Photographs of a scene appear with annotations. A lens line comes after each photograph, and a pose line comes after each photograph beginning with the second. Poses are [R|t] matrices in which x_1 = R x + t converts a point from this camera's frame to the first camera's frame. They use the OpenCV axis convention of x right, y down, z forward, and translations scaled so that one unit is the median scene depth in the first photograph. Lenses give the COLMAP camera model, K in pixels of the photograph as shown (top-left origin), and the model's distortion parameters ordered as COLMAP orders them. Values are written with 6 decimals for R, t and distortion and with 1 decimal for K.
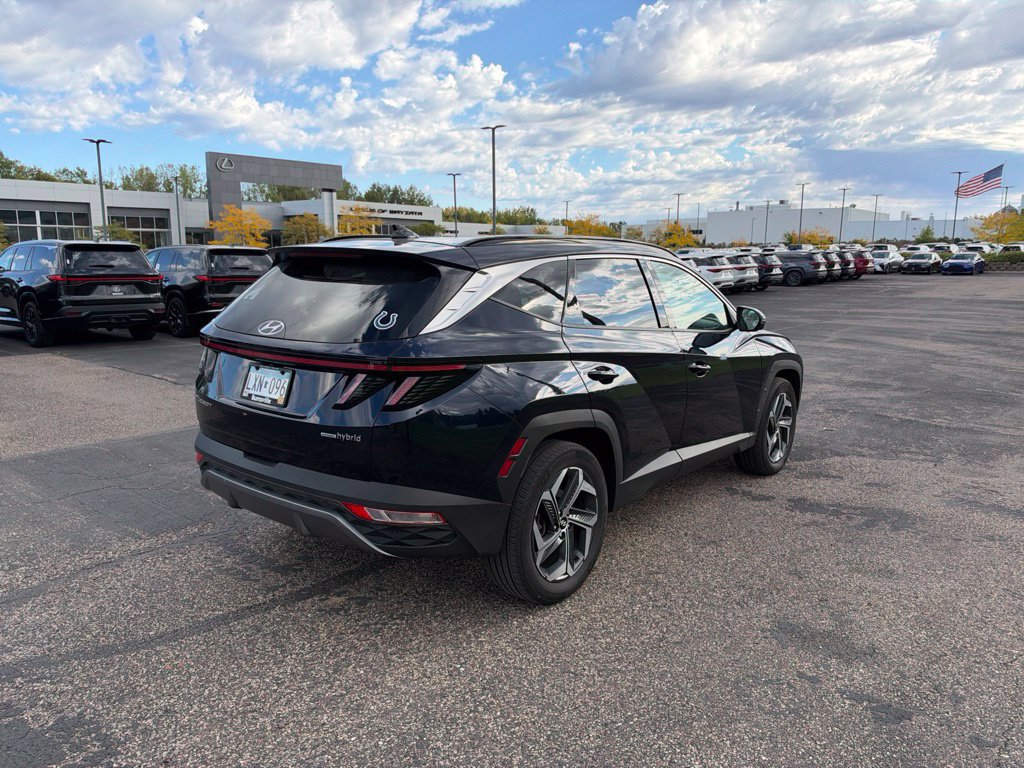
lens RADIAL K [[744.4, 0, 526.1], [0, 744.4, 386.7], [0, 0, 1]] dist [-0.003854, -0.009519]
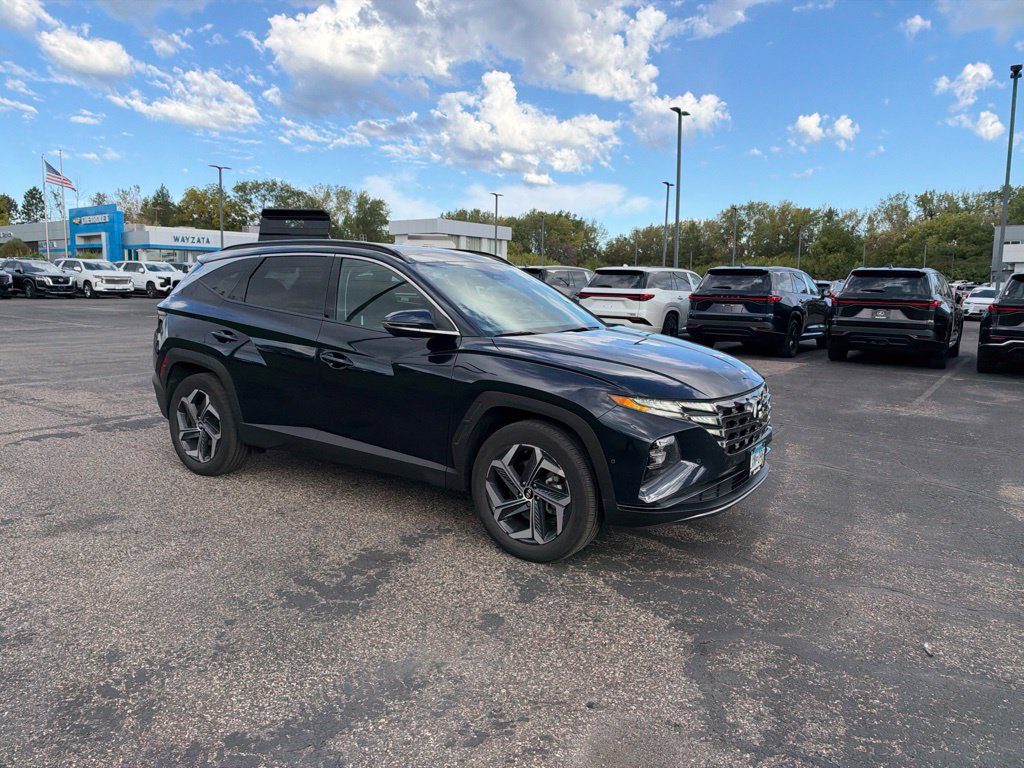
lens RADIAL K [[744.2, 0, 518.8], [0, 744.2, 384.4], [0, 0, 1]] dist [-0.003426, -0.011465]
pose [[0.082924, 0.126156, -0.988538, 0.314292], [-0.182413, 0.977117, 0.109397, -0.037516], [0.979719, 0.171251, 0.104039, 0.280908]]
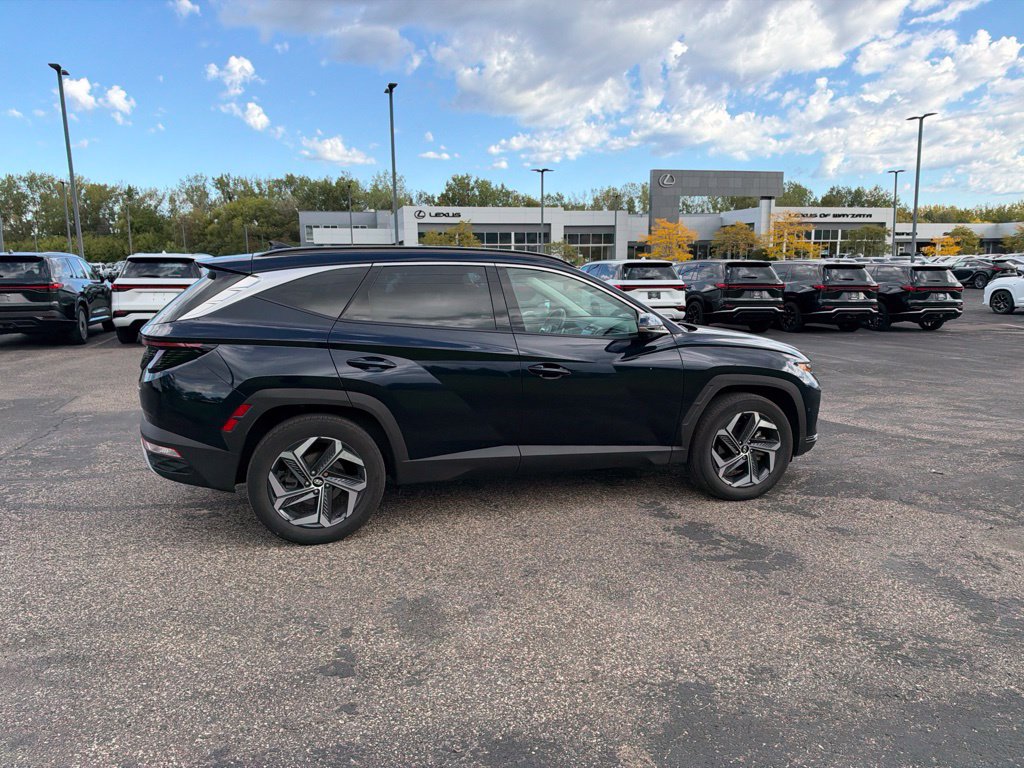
lens RADIAL K [[744.2, 0, 522.6], [0, 744.2, 394.5], [0, 0, 1]] dist [-0.003426, -0.011465]
pose [[0.826672, 0.082433, -0.556613, 0.190234], [-0.083086, 0.996250, 0.024143, -0.003354], [0.556516, 0.026288, 0.830421, 0.030858]]
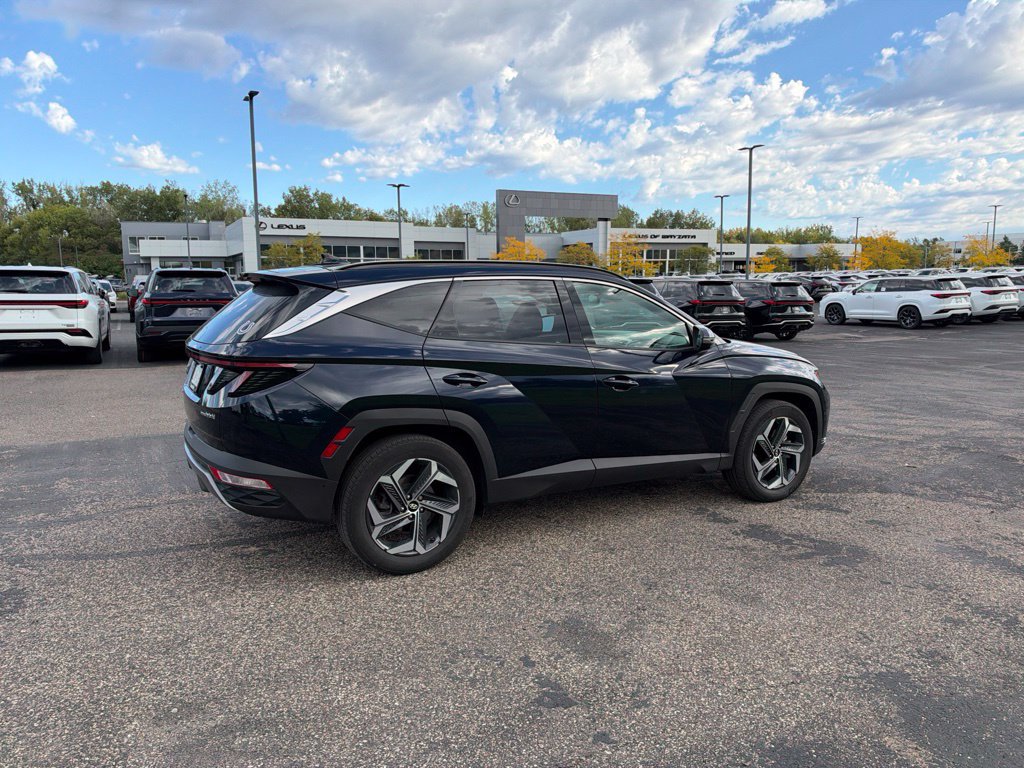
lens RADIAL K [[744.2, 0, 524.7], [0, 744.2, 382.4], [0, 0, 1]] dist [-0.003426, -0.011465]
pose [[0.928903, 0.039525, -0.368208, 0.119813], [-0.053235, 0.998213, -0.027146, 0.002326], [0.366477, 0.044817, 0.929347, -0.004388]]
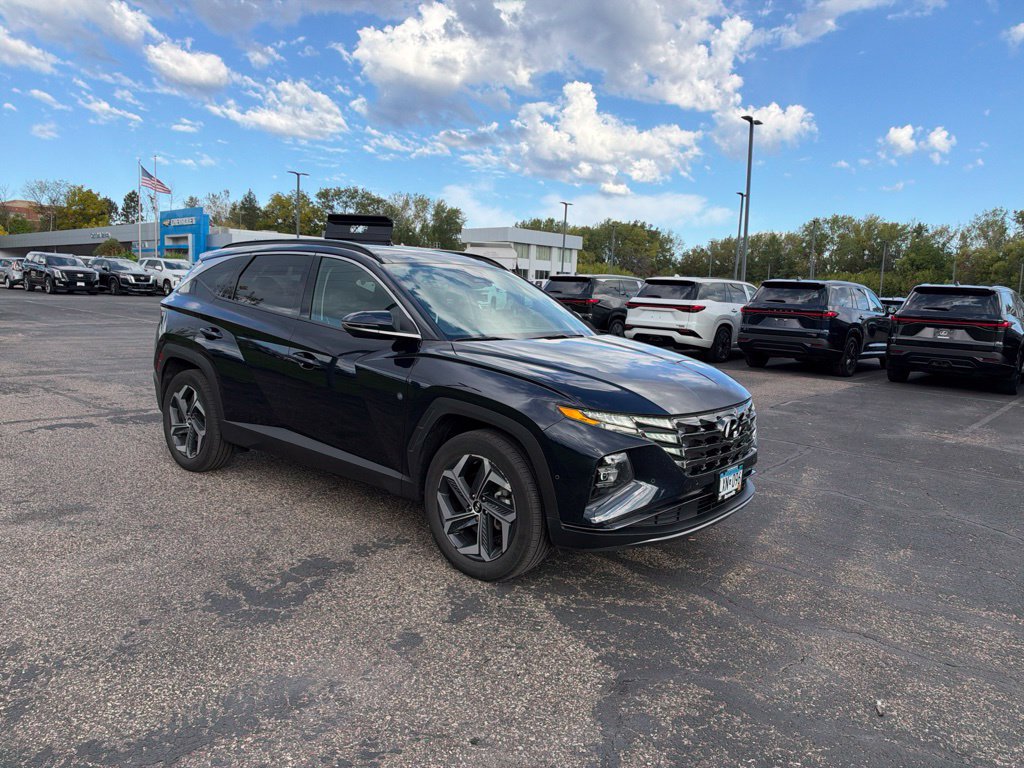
lens RADIAL K [[744.2, 0, 518.4], [0, 744.2, 383.5], [0, 0, 1]] dist [-0.003426, -0.011465]
pose [[-0.017076, 0.114135, -0.993319, 0.304828], [-0.208238, 0.971272, 0.115181, -0.042511], [0.977929, 0.208813, 0.007181, 0.314231]]
